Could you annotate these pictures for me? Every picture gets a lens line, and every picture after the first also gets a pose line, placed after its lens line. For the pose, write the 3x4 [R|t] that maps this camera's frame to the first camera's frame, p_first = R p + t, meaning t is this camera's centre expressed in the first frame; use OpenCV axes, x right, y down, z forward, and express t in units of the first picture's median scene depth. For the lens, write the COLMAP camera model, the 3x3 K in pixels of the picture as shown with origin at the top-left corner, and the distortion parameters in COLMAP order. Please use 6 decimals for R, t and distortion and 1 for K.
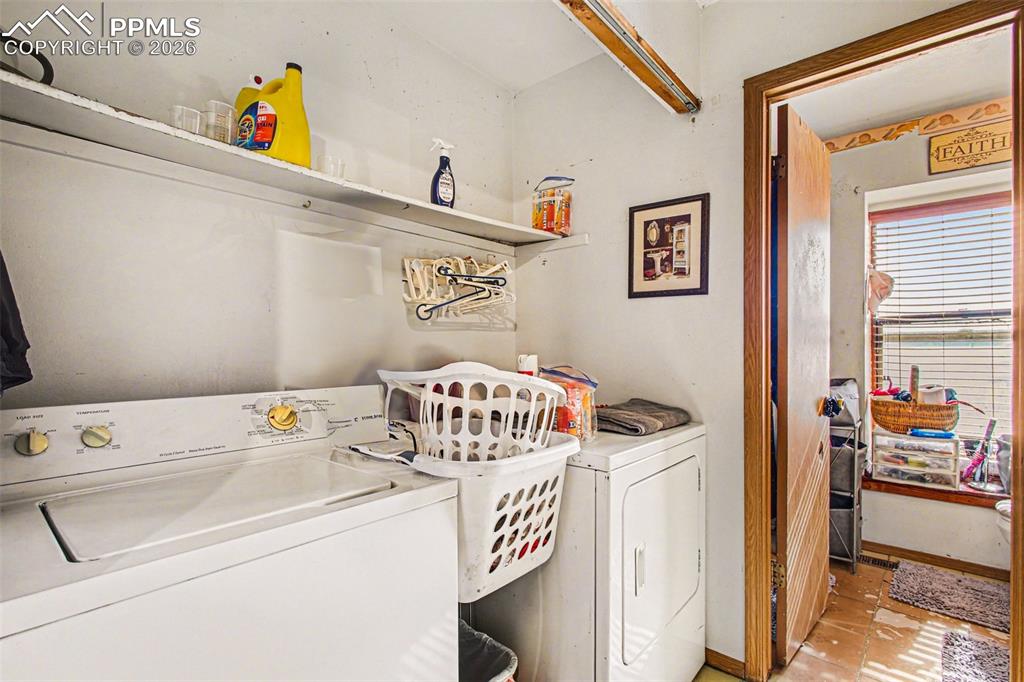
lens RADIAL K [[477.0, 0, 510.6], [0, 477.0, 349.9], [0, 0, 1]] dist [0.000068, 0.000843]
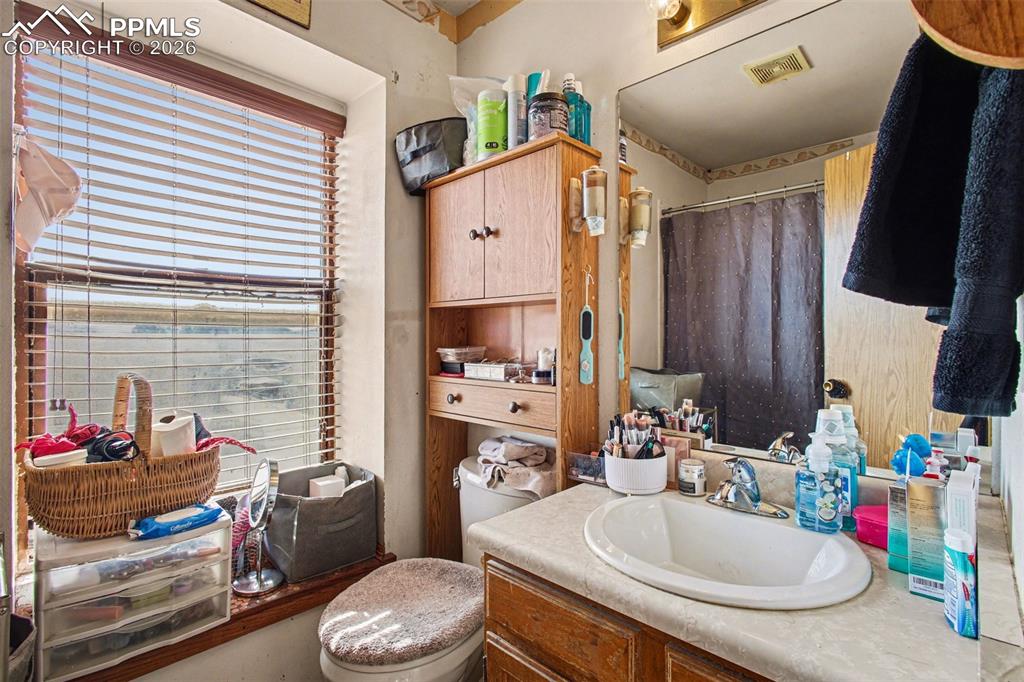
lens RADIAL K [[477.0, 0, 510.4], [0, 477.0, 345.2], [0, 0, 1]] dist [0.000068, 0.000843]
pose [[0.049073, -0.003690, 0.998788, 0.395681], [-0.007124, 0.999966, 0.004044, 0.000502], [-0.998770, -0.007314, 0.049045, 0.600261]]
